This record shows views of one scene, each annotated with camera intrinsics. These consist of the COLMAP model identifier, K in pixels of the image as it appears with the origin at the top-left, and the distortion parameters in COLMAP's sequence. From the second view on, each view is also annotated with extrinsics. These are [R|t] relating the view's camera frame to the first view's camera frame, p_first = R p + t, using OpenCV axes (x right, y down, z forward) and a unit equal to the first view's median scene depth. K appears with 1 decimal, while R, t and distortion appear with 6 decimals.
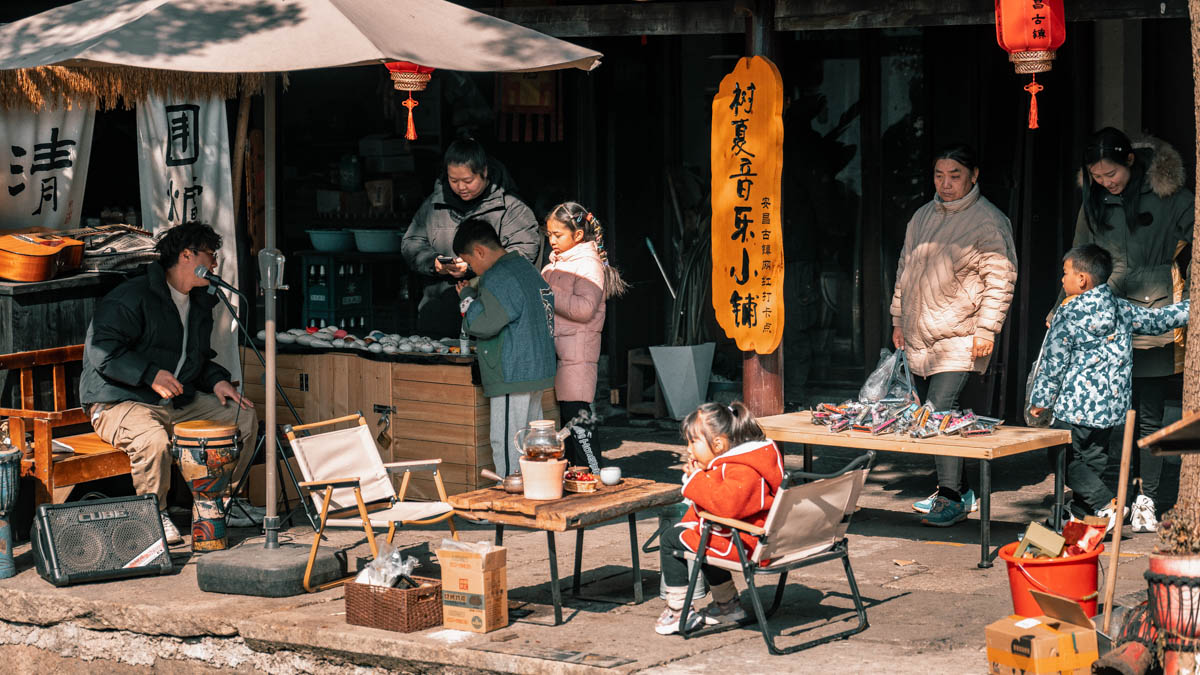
lens RADIAL K [[2869.9, 0, 602.2], [0, 2869.9, 337.6], [0, 0, 1]] dist [-0.084999, 0.000000]
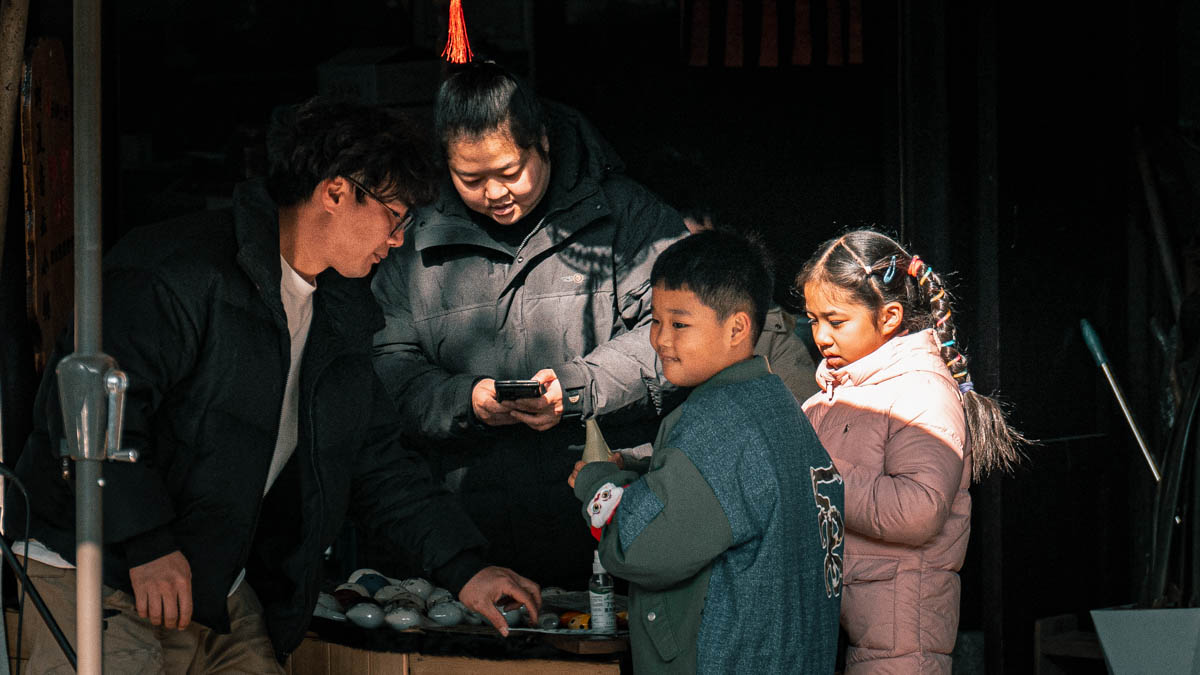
lens RADIAL K [[2869.9, 0, 601.8], [0, 2869.9, 335.9], [0, 0, 1]] dist [-0.084999, 0.000000]
pose [[0.997626, -0.003750, -0.068758, -0.021745], [0.001436, 0.999432, -0.033673, -0.020279], [0.068845, 0.033494, 0.997065, 0.620511]]
